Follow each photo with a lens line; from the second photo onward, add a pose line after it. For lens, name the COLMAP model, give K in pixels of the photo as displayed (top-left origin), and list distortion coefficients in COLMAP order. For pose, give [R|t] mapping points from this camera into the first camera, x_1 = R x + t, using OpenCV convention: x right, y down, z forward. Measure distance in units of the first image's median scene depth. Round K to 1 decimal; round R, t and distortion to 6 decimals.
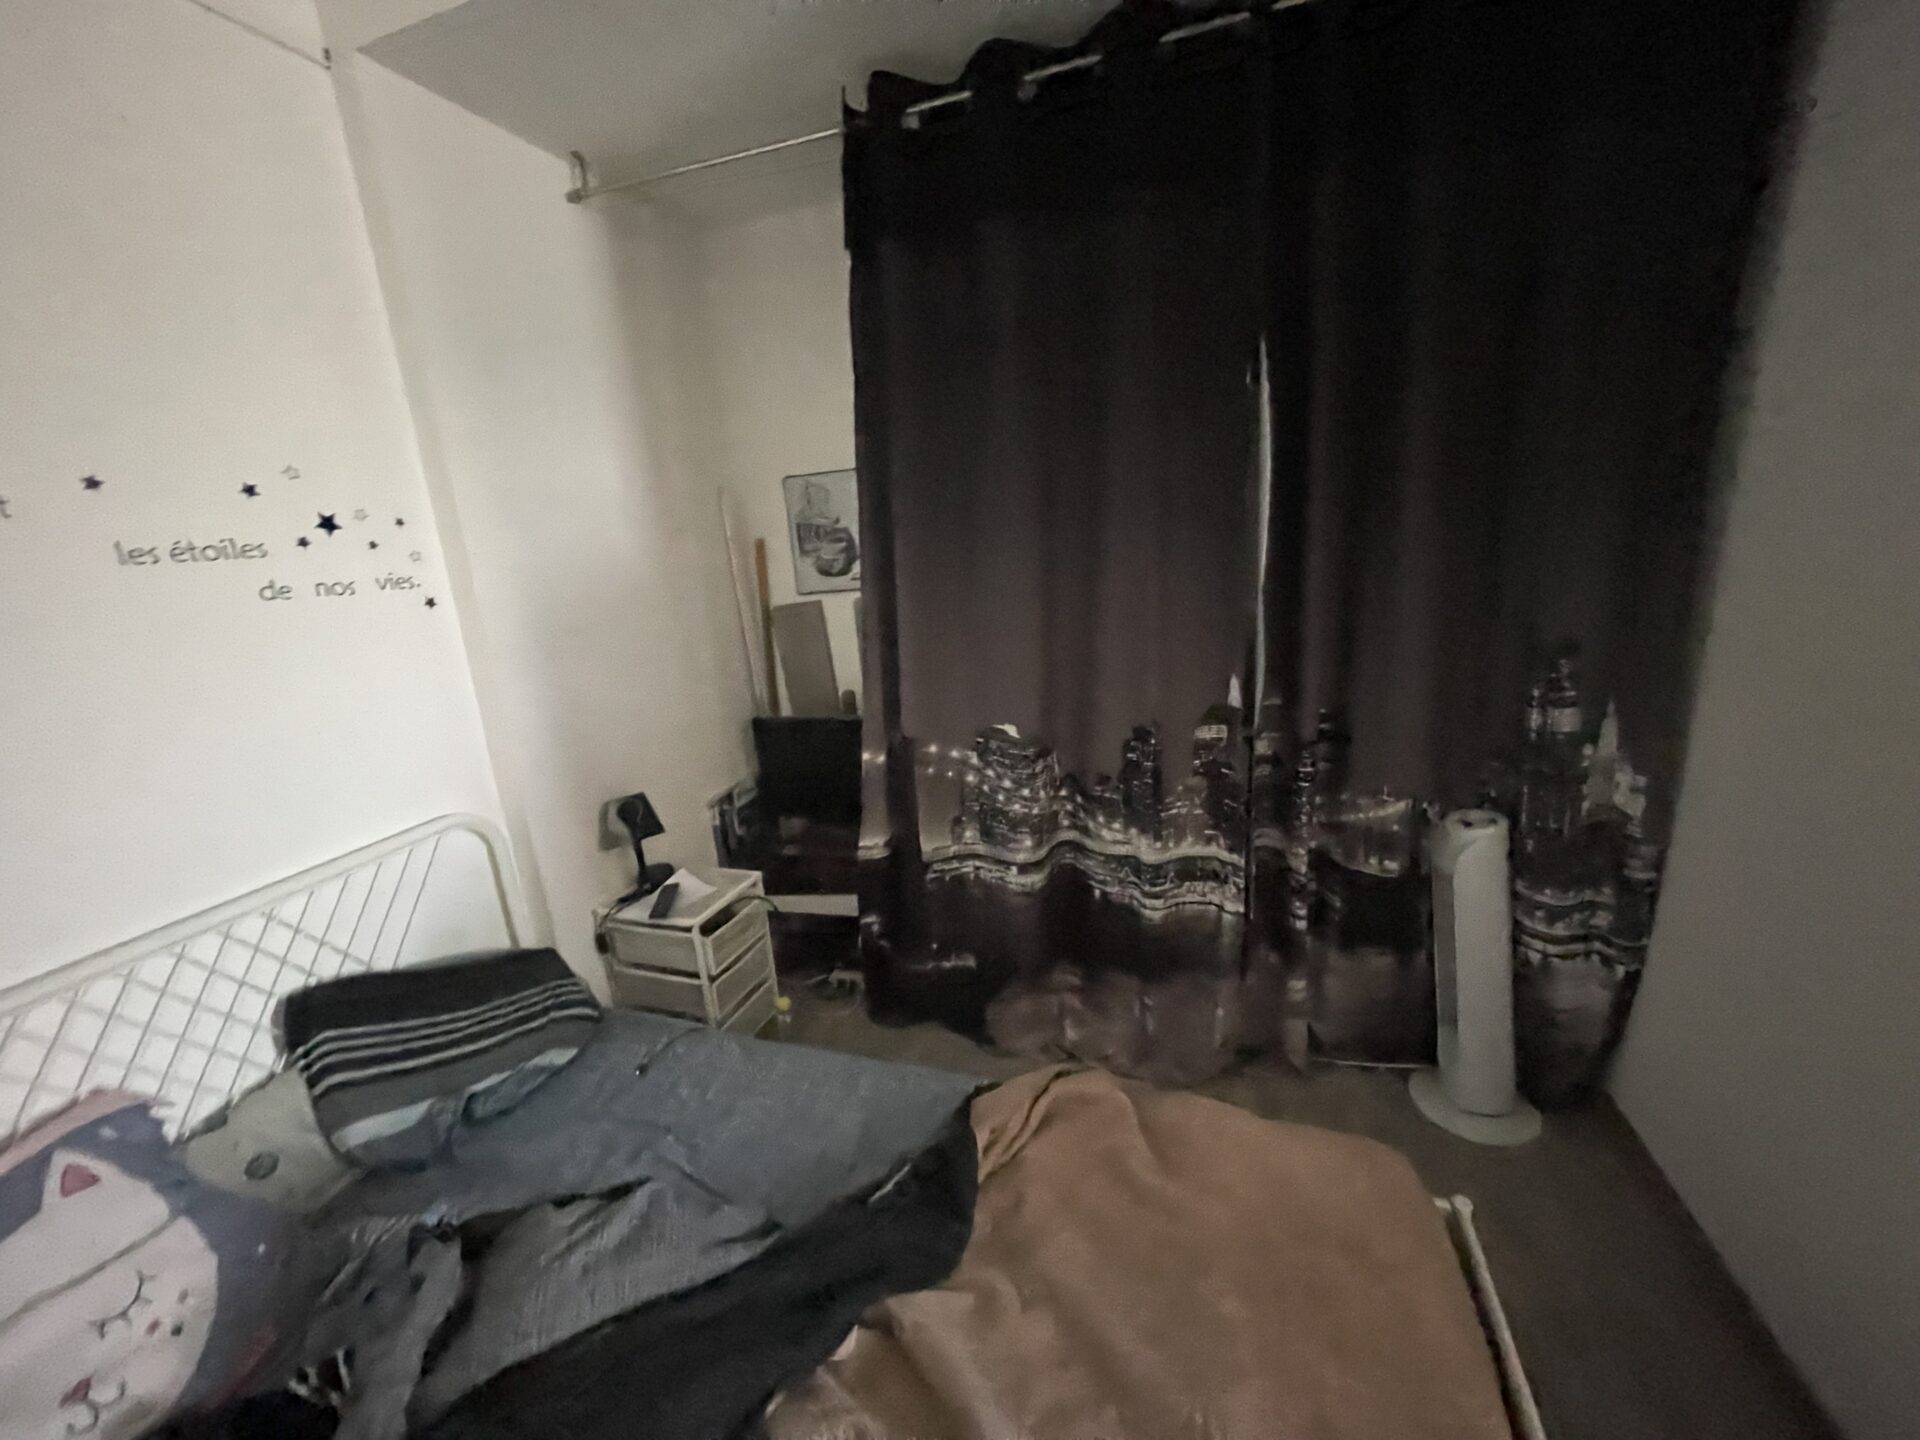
lens RADIAL K [[773.9, 0, 957.7], [0, 773.9, 717.8], [0, 0, 1]] dist [0.000632, -0.000583]
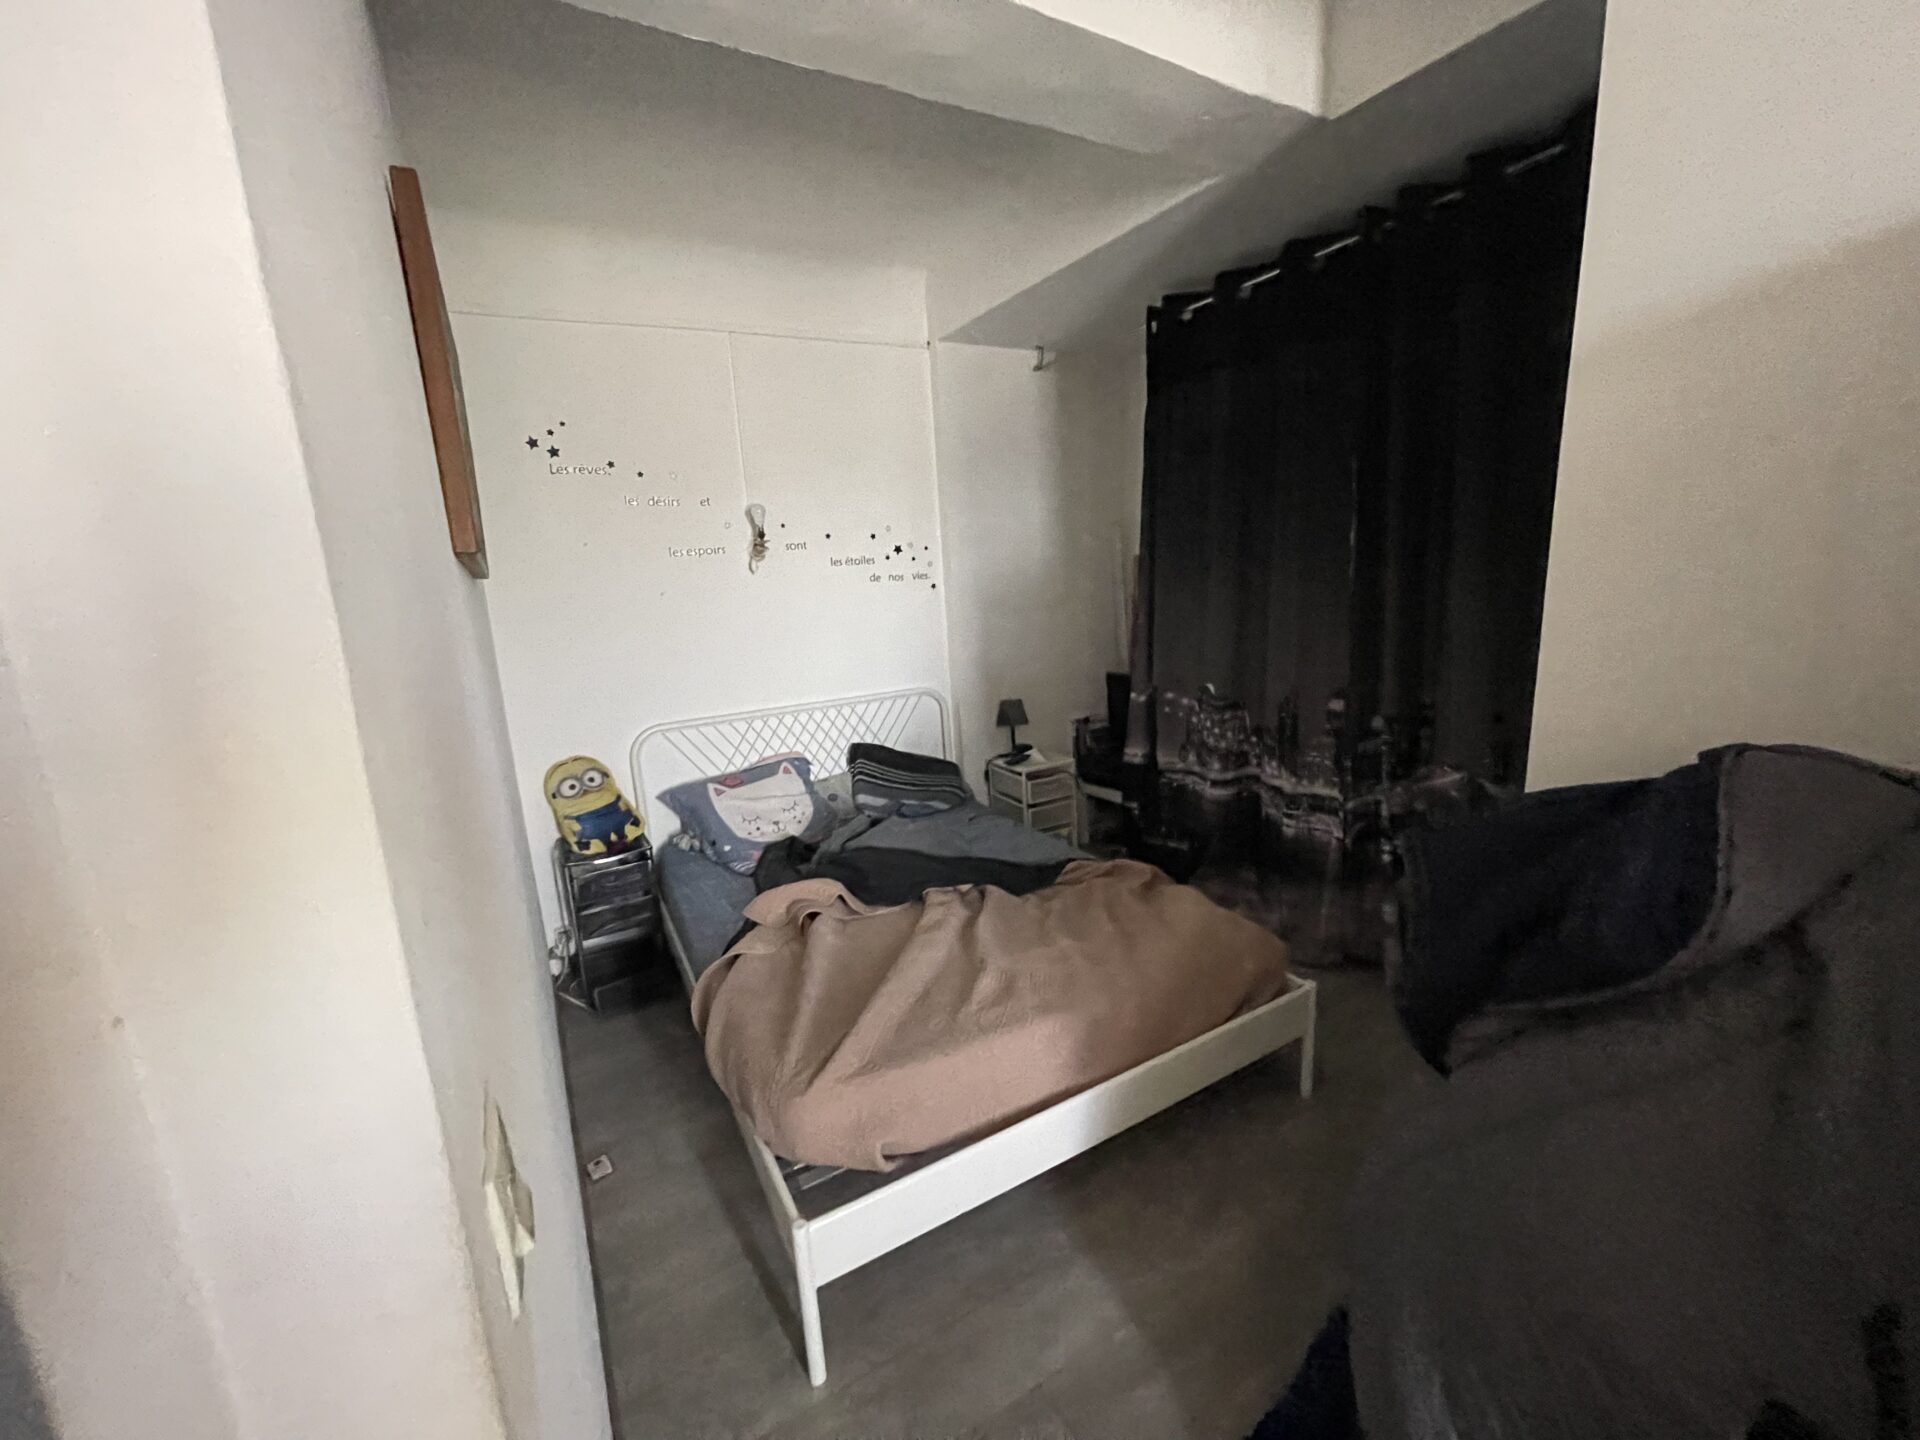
lens RADIAL K [[773.9, 0, 963.0], [0, 773.9, 722.7], [0, 0, 1]] dist [0.000632, -0.000583]
pose [[0.759563, 0.158835, -0.630742, 0.661517], [-0.157134, 0.985812, 0.059024, 0.069414], [0.631168, 0.054279, 0.773744, -0.480671]]
